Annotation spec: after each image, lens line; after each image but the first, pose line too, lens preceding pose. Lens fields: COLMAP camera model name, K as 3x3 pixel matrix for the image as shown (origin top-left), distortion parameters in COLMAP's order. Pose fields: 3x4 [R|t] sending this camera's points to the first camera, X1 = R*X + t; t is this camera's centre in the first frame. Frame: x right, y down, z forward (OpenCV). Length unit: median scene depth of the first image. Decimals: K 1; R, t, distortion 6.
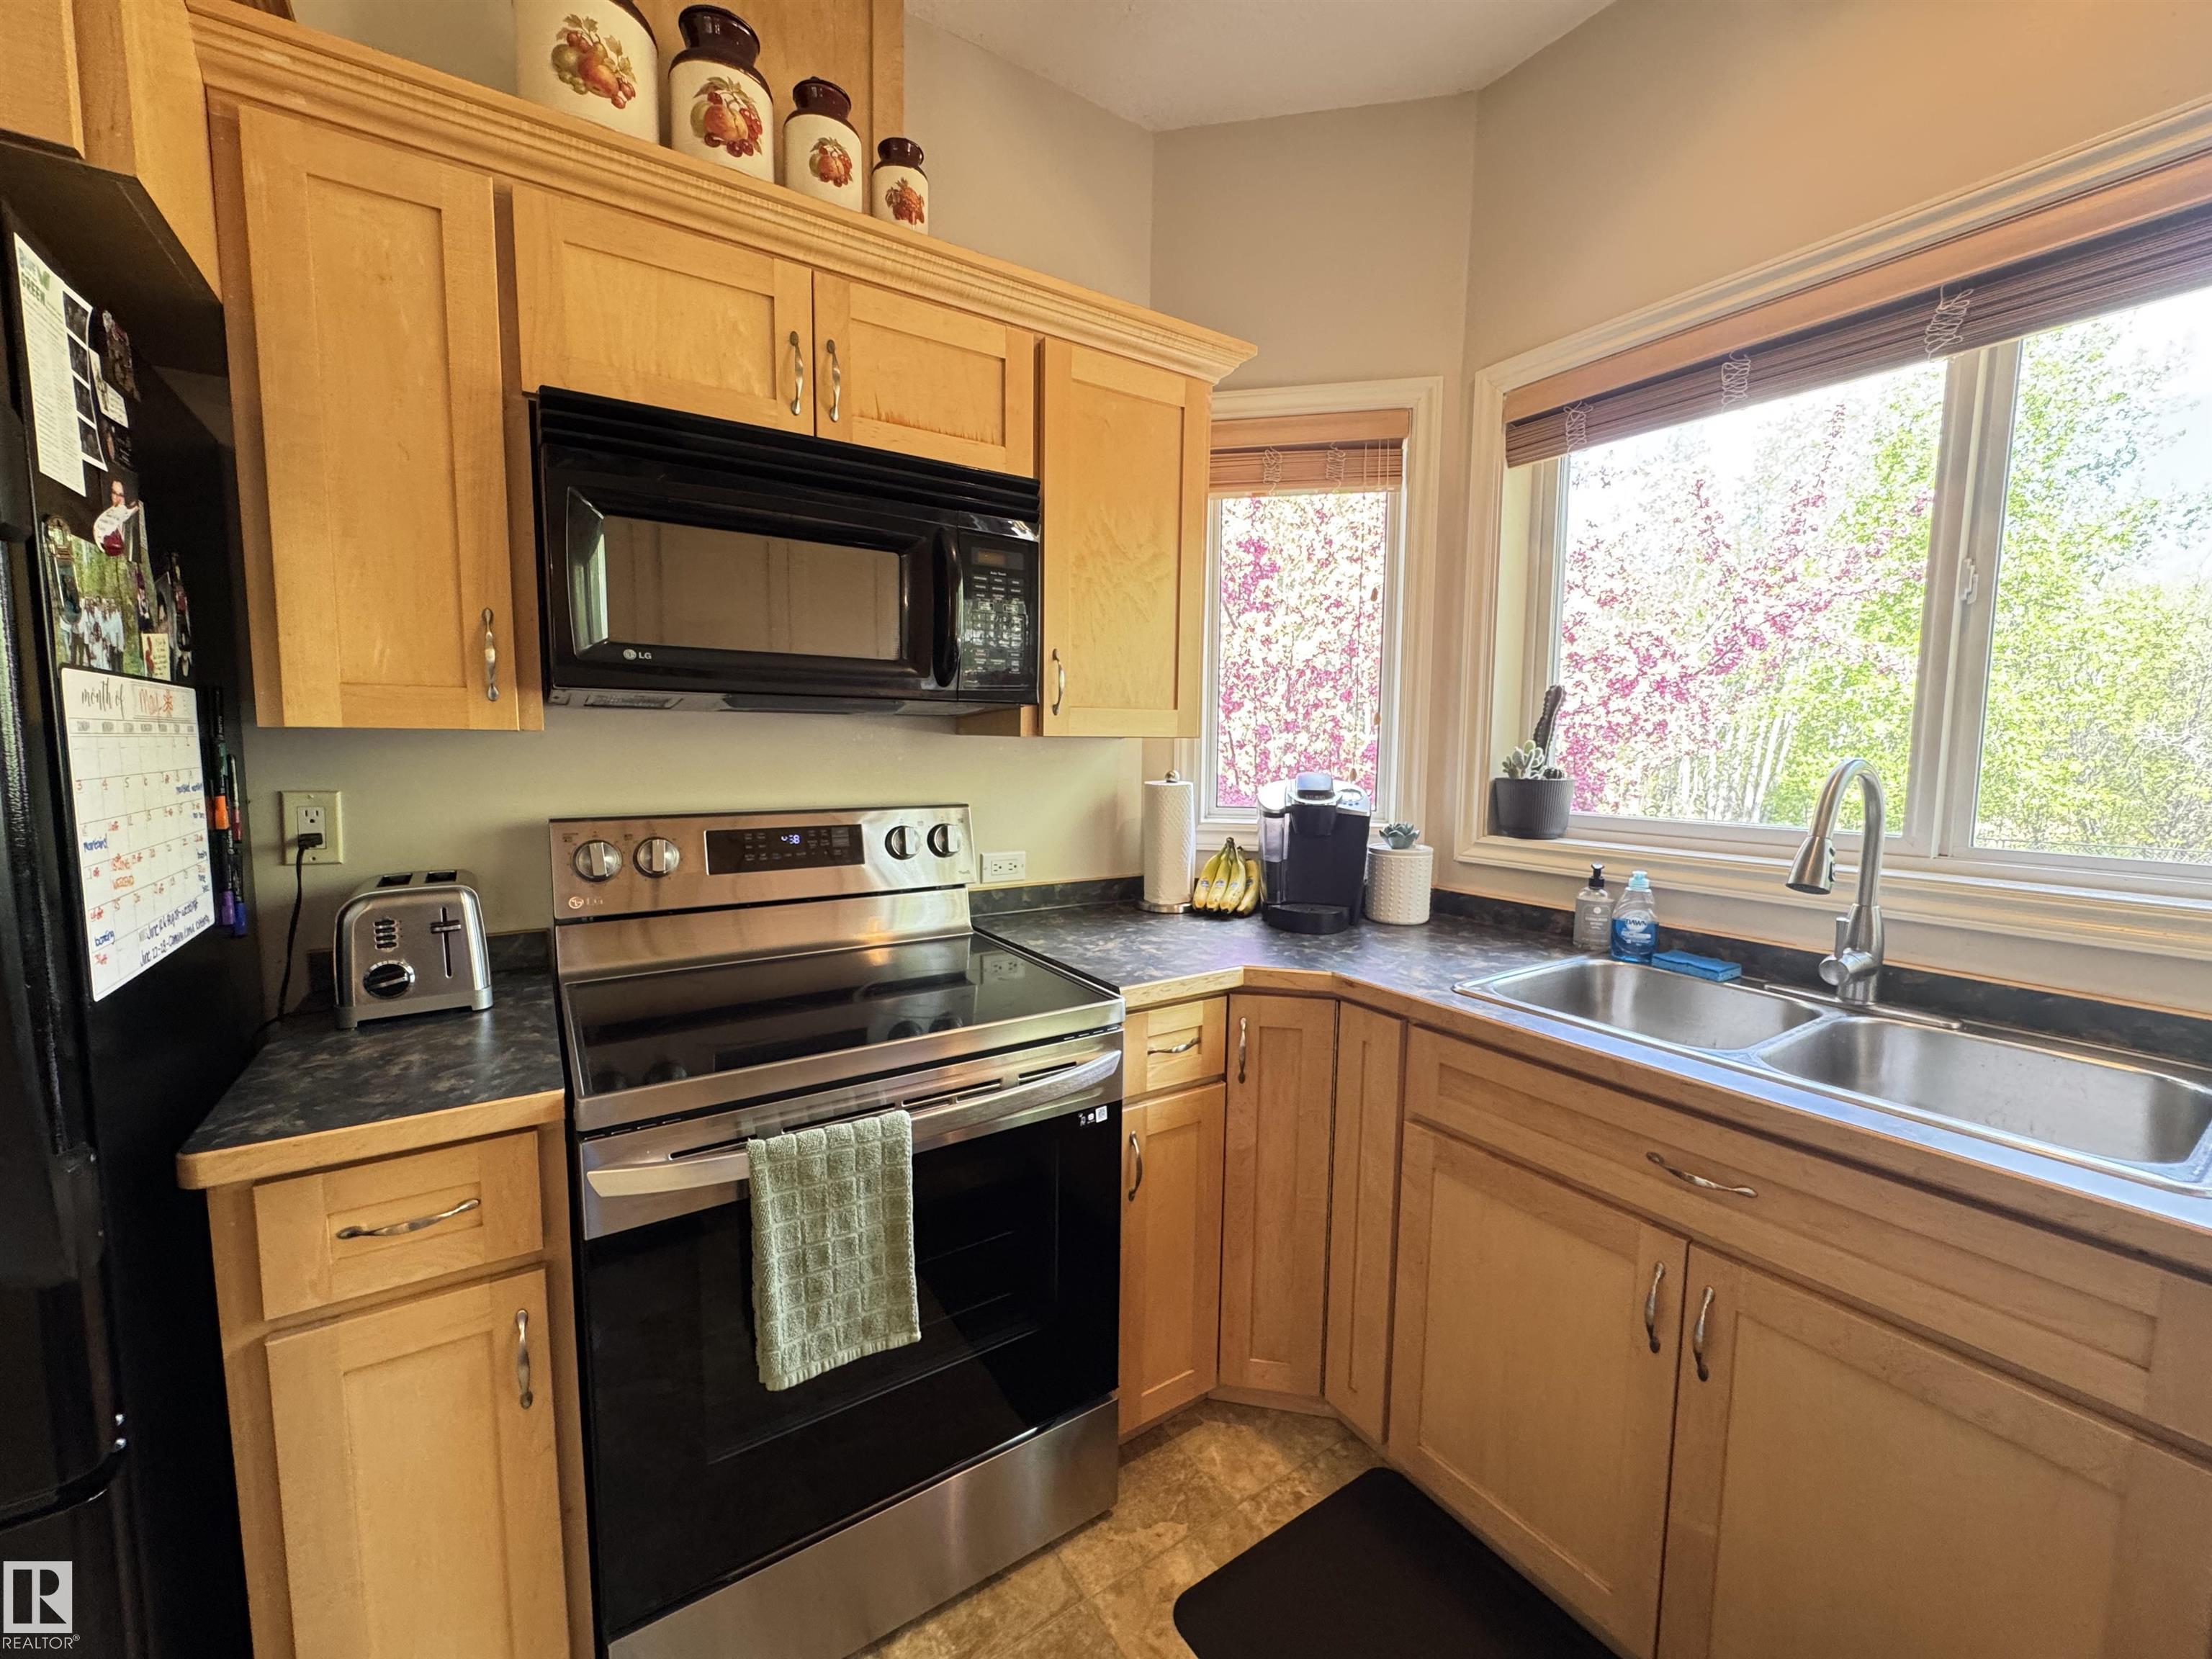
lens RADIAL K [[884.8, 0, 1106.0], [0, 884.8, 829.5], [0, 0, 1]] dist [0.000705, -0.000678]
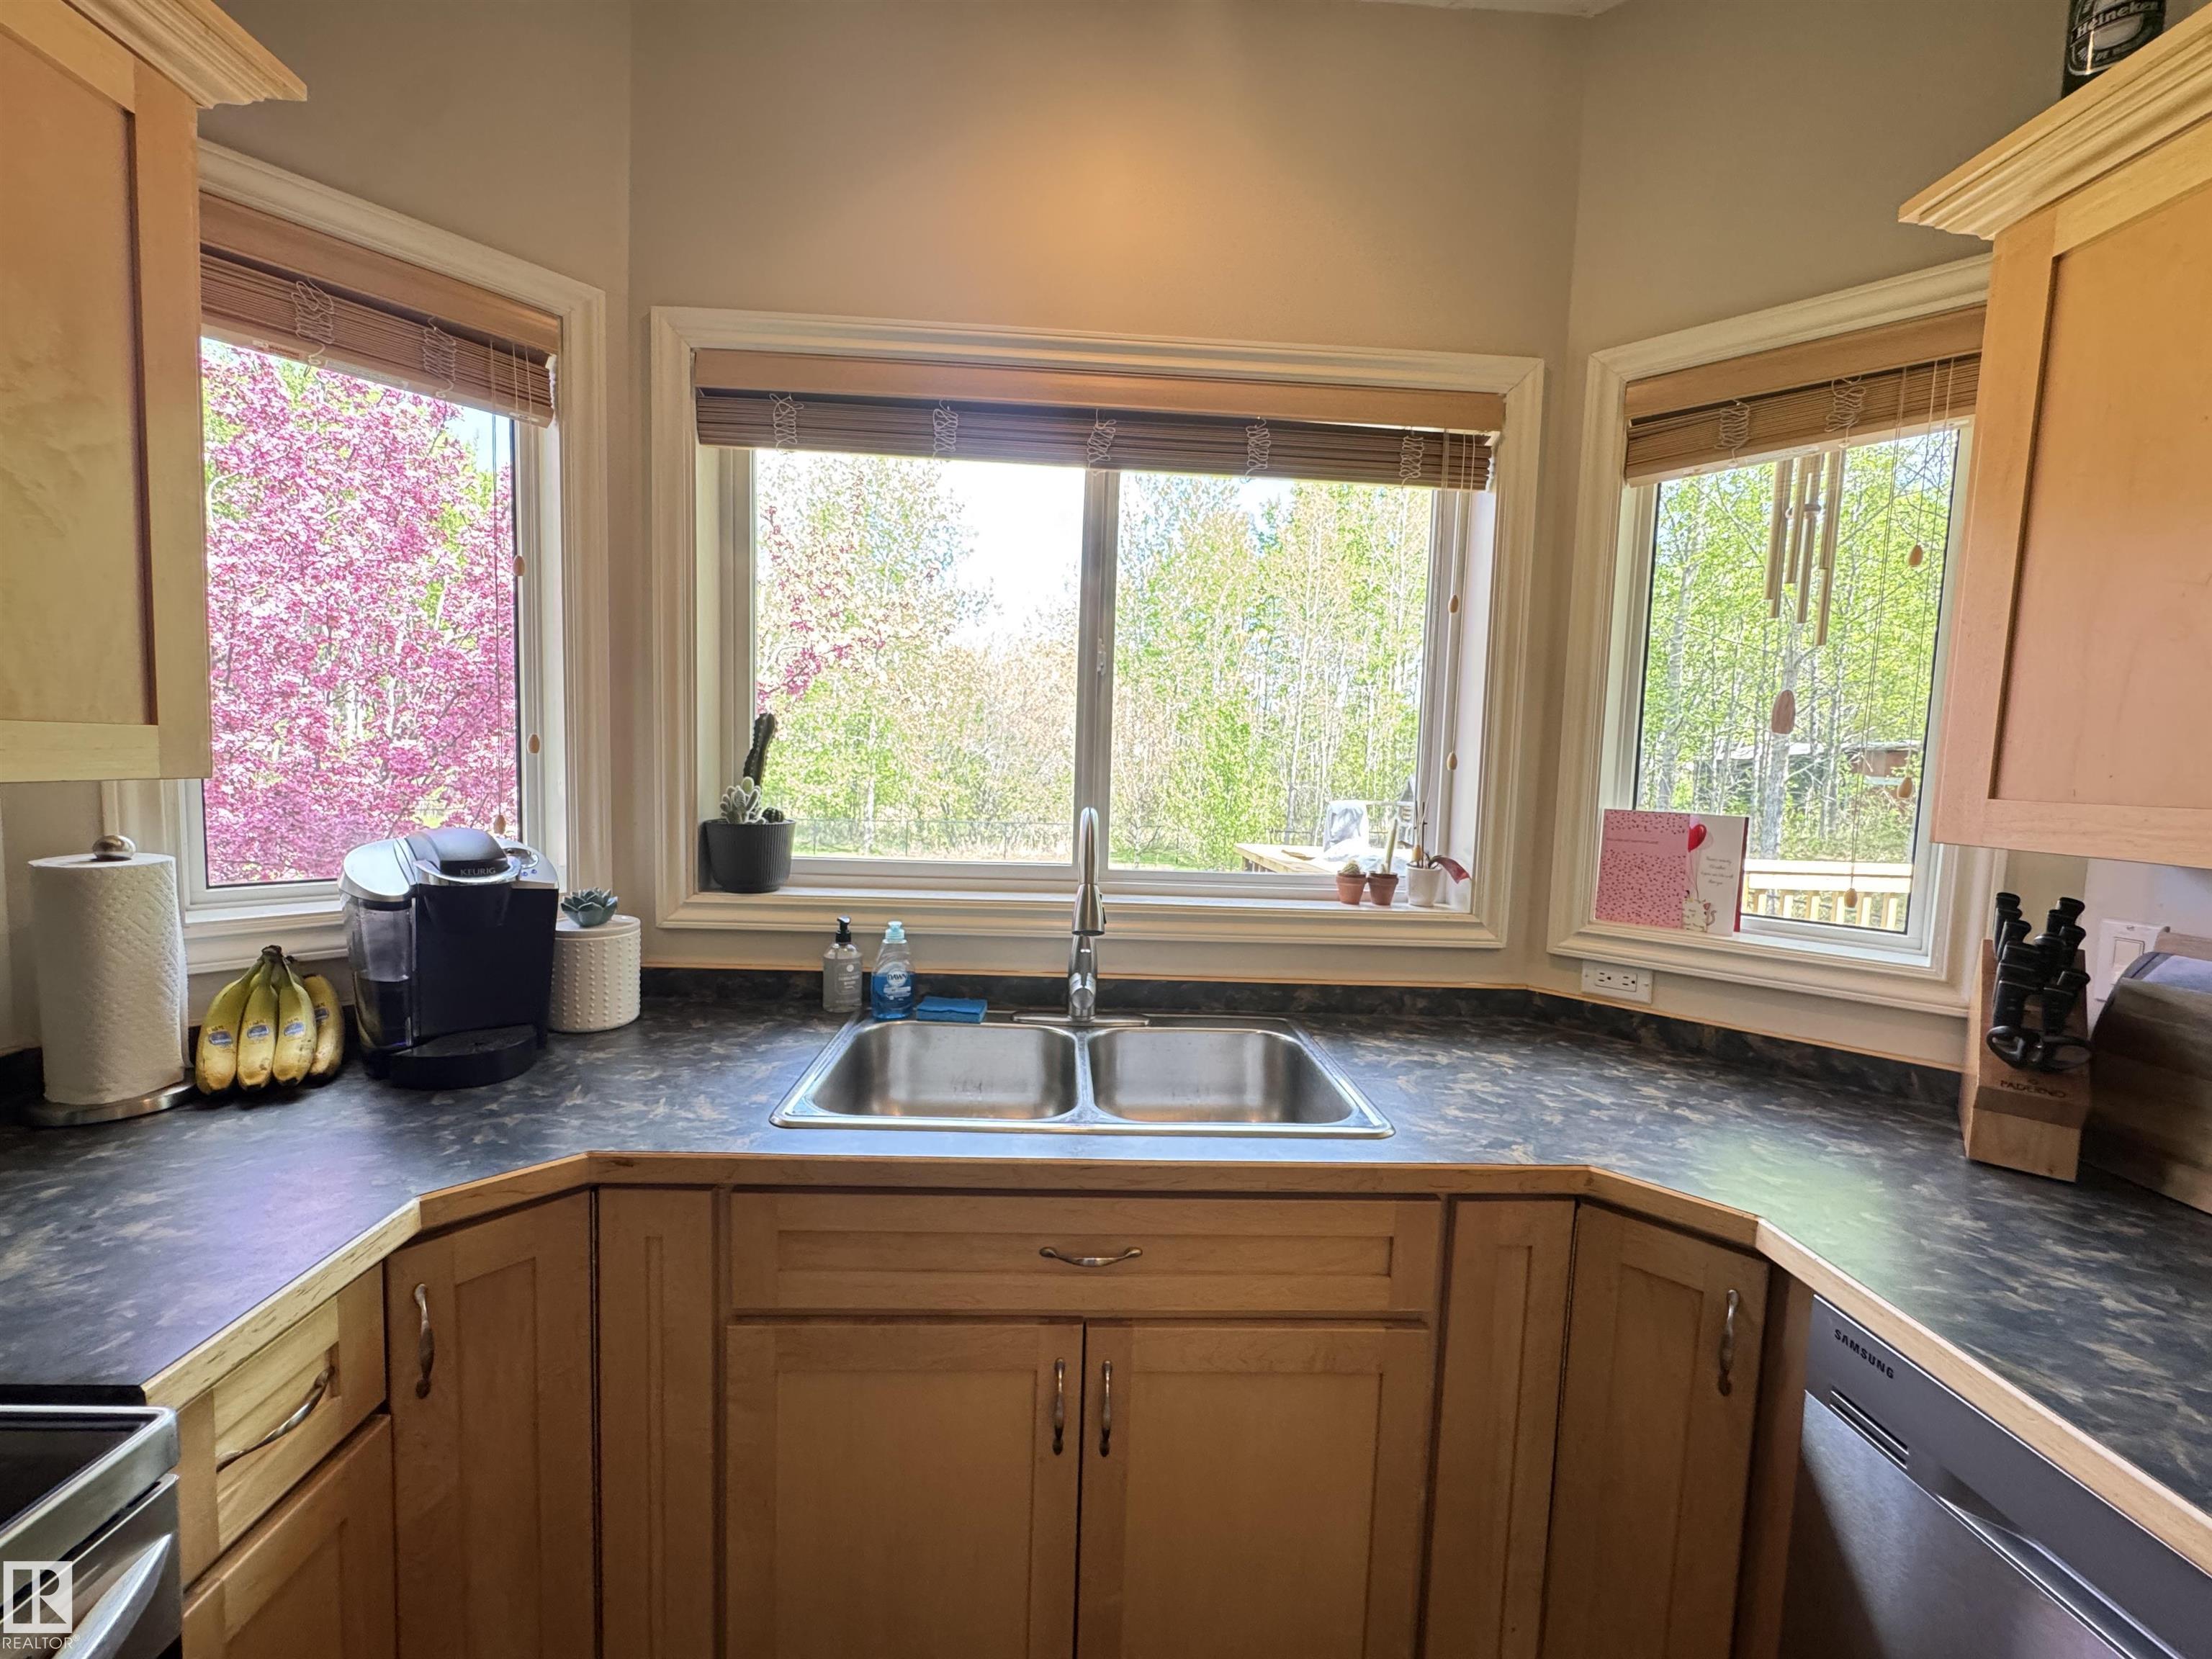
lens RADIAL K [[884.8, 0, 1106.0], [0, 884.8, 829.5], [0, 0, 1]] dist [0.000705, -0.000678]
pose [[0.515659, -0.057355, 0.854872, -0.072863], [0.055048, 0.997913, 0.033746, -0.061908], [-0.855024, 0.029658, 0.517740, 0.276196]]
